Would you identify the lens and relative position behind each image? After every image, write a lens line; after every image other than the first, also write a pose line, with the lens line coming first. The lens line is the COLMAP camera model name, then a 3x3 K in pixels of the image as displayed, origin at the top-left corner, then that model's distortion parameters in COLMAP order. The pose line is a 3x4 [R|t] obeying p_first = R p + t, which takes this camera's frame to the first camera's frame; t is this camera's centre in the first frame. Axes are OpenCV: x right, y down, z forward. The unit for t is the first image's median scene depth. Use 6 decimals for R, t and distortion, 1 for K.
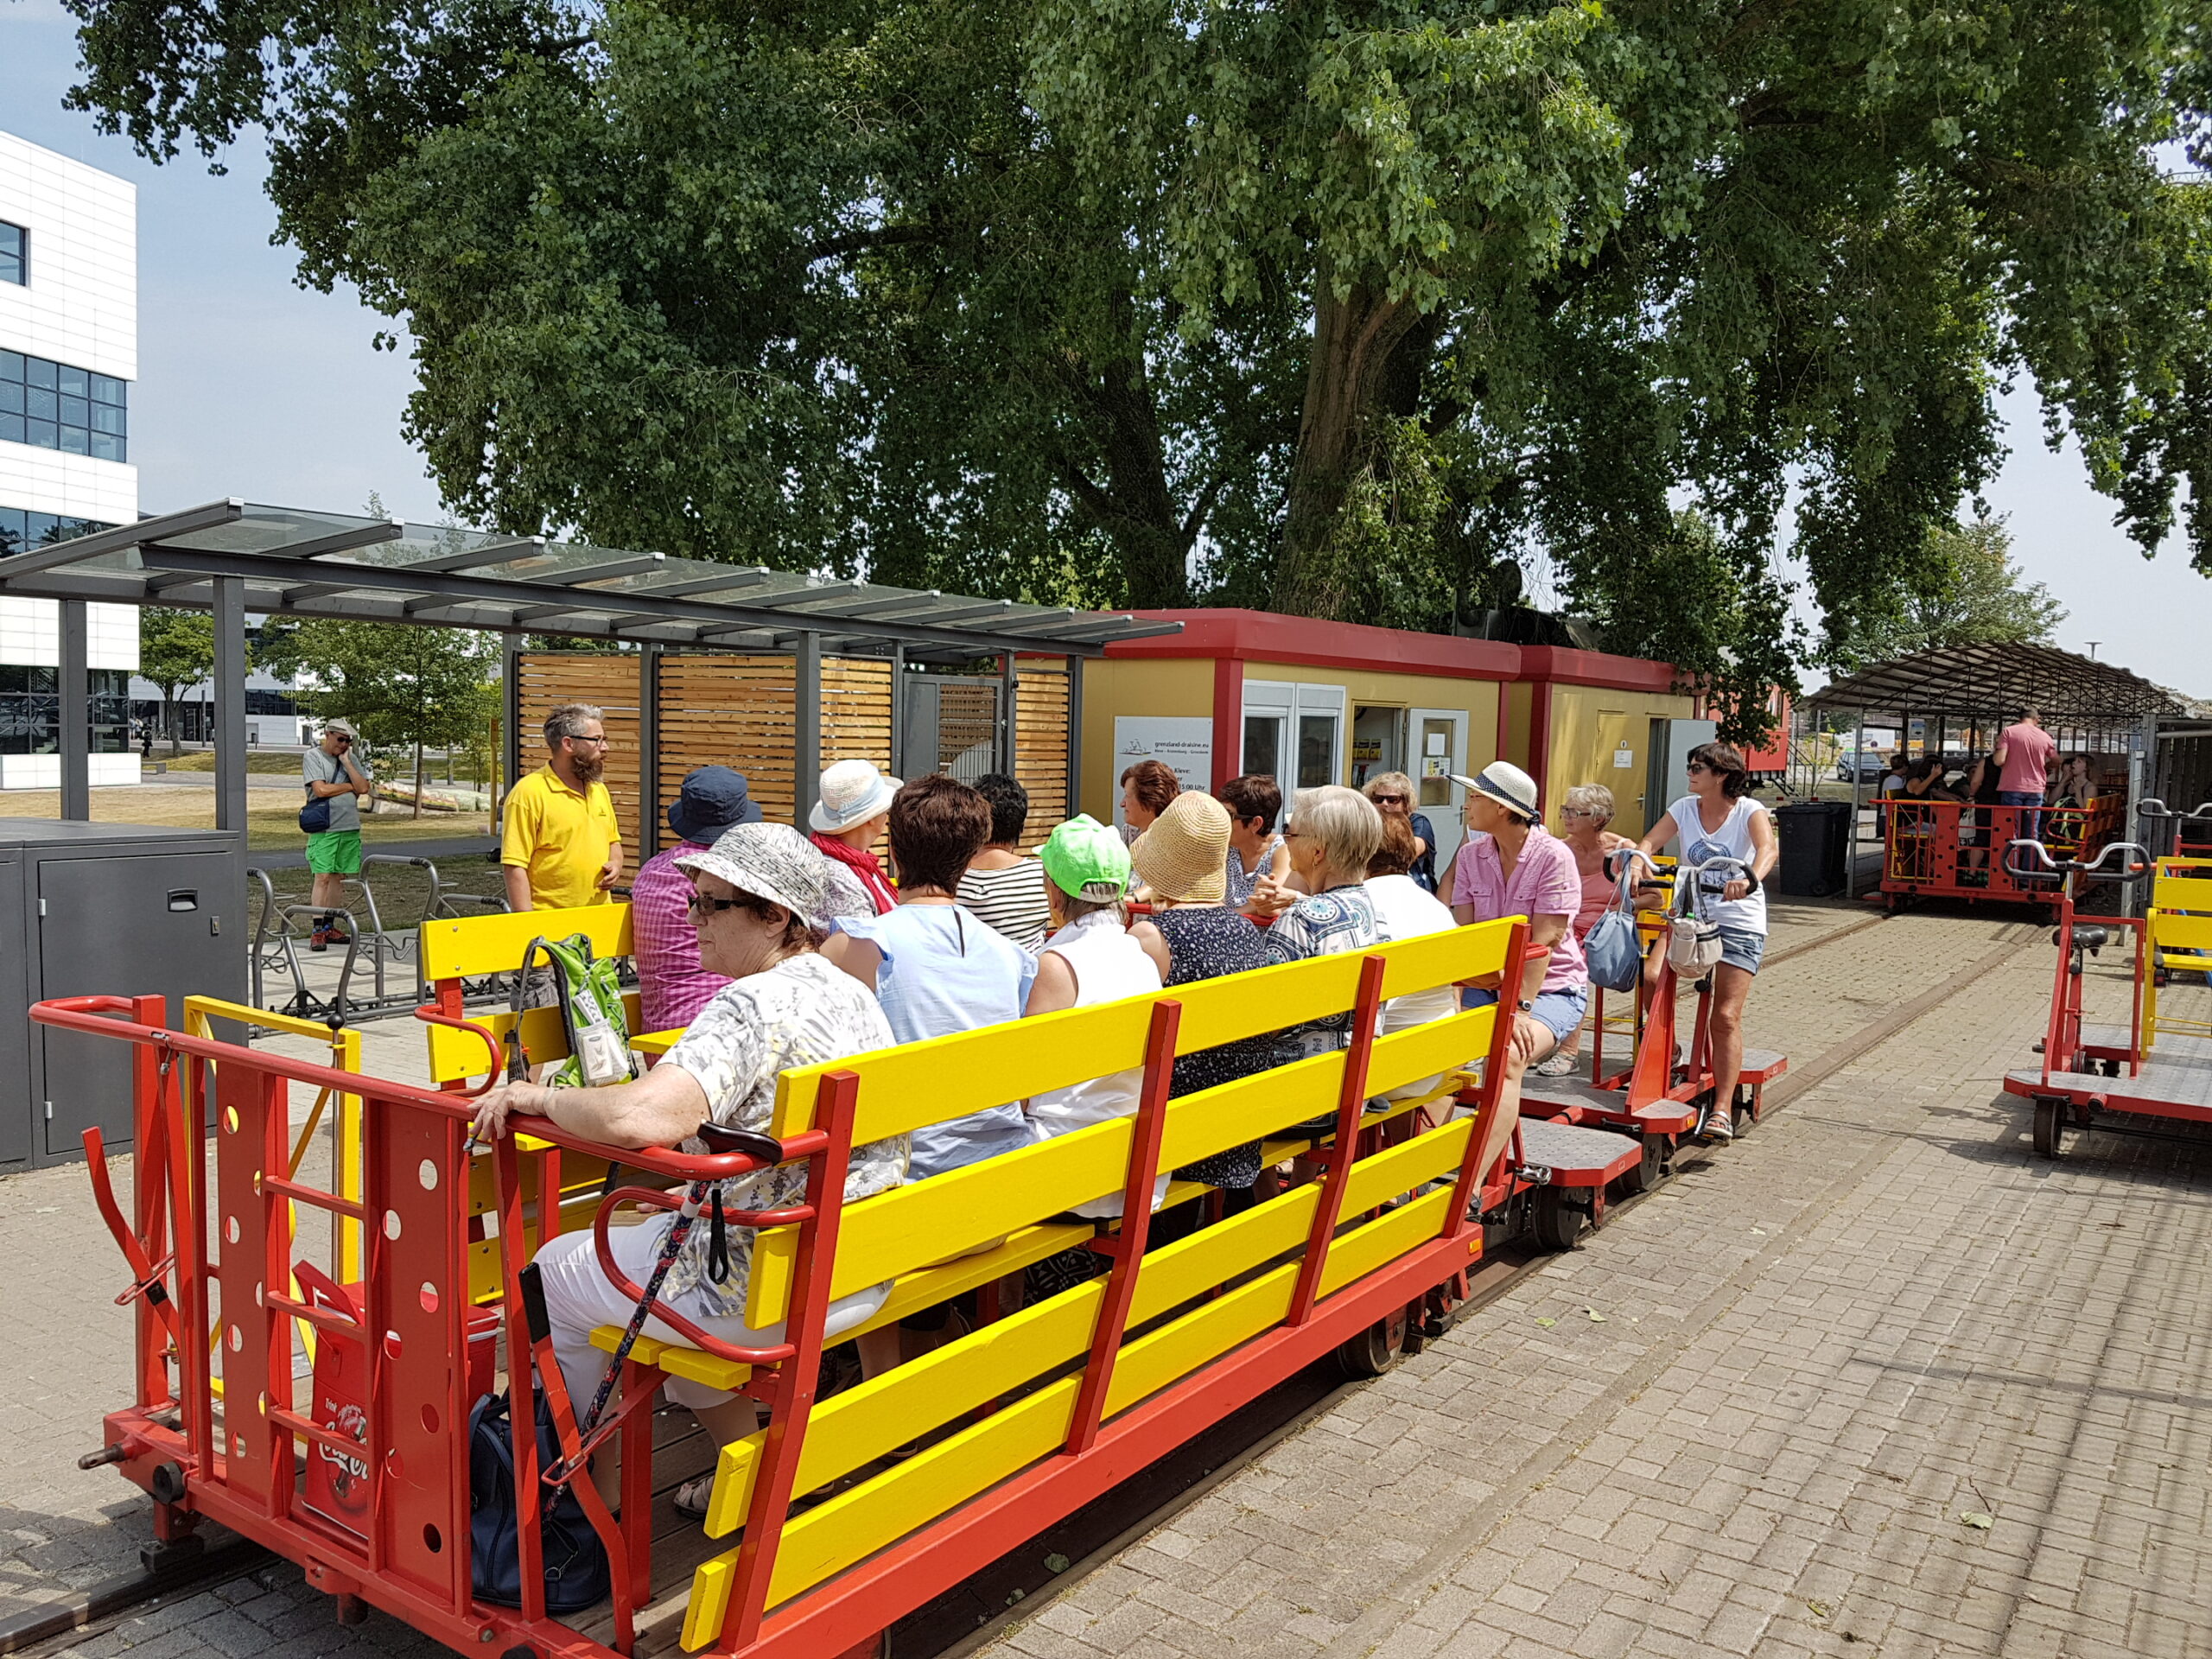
lens RADIAL K [[1686.7, 0, 1074.3], [0, 1686.7, 833.0], [0, 0, 1]] dist [0.008898, 0.006381]
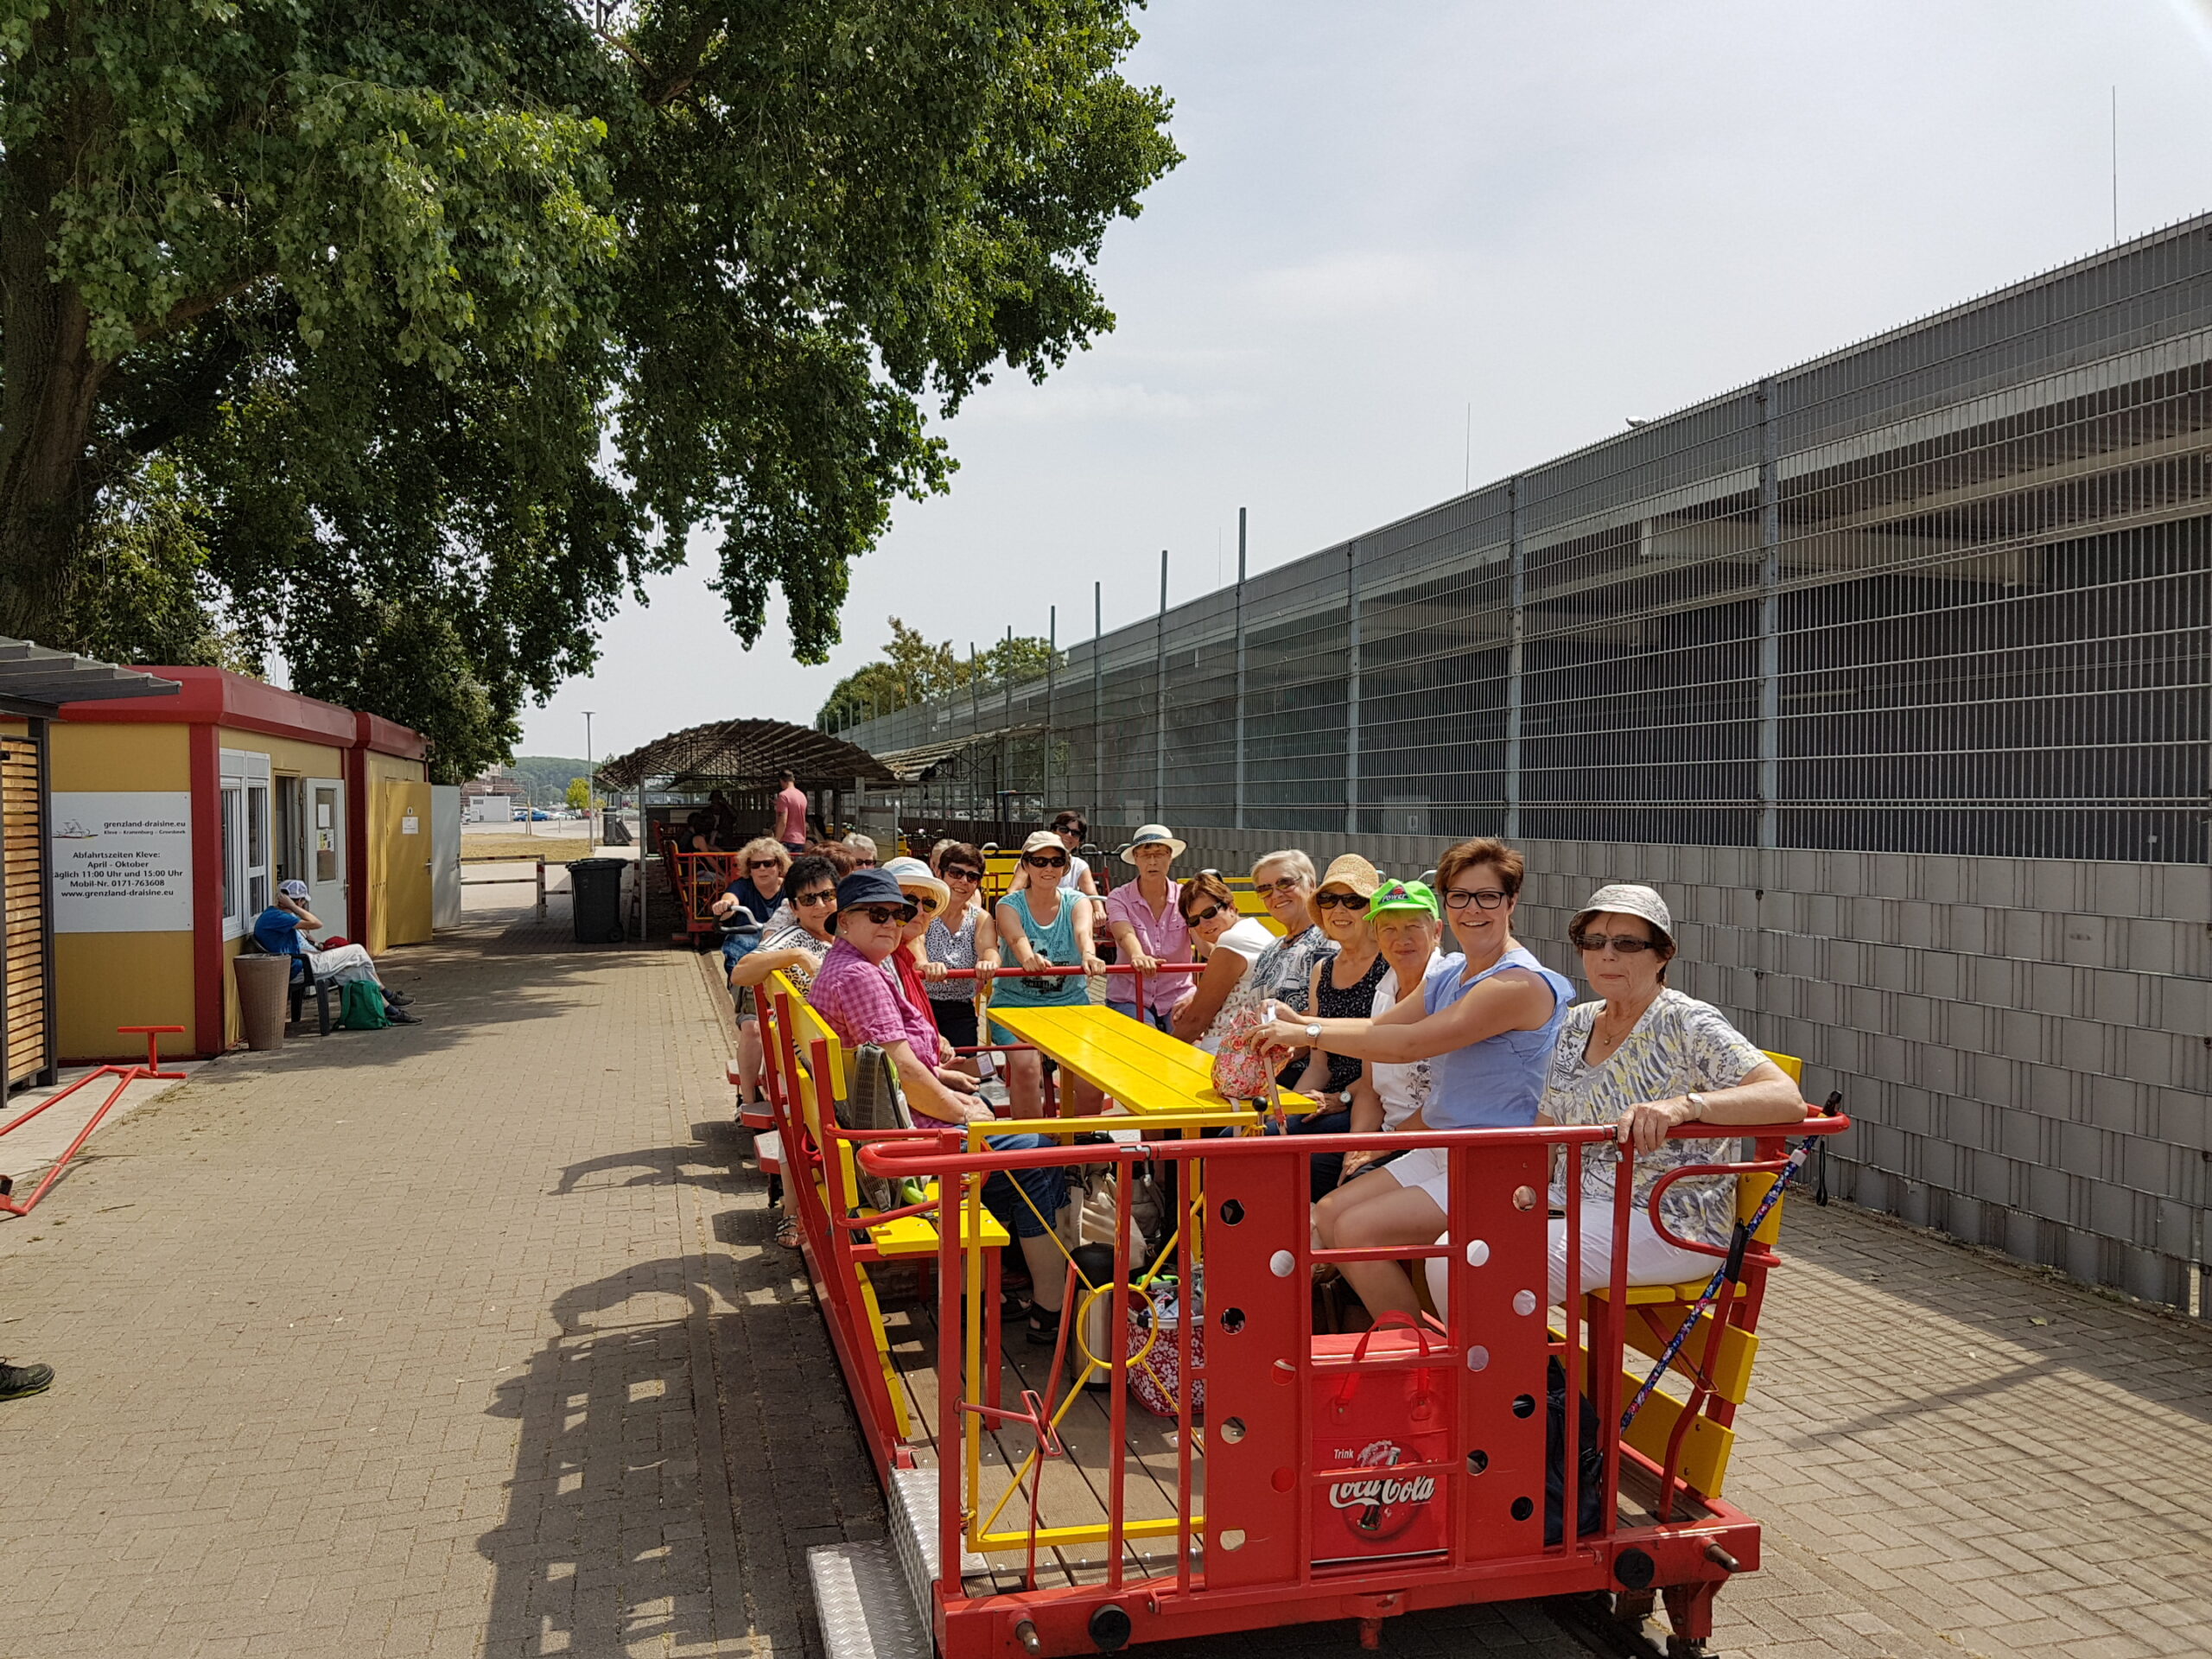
lens RADIAL K [[1686.7, 0, 1074.3], [0, 1686.7, 833.0], [0, 0, 1]] dist [0.008898, 0.006381]
pose [[0.644284, -0.032486, 0.764096, -0.280280], [0.060497, 0.998132, -0.008575, -0.011793], [-0.762390, 0.051750, 0.645046, 0.086406]]
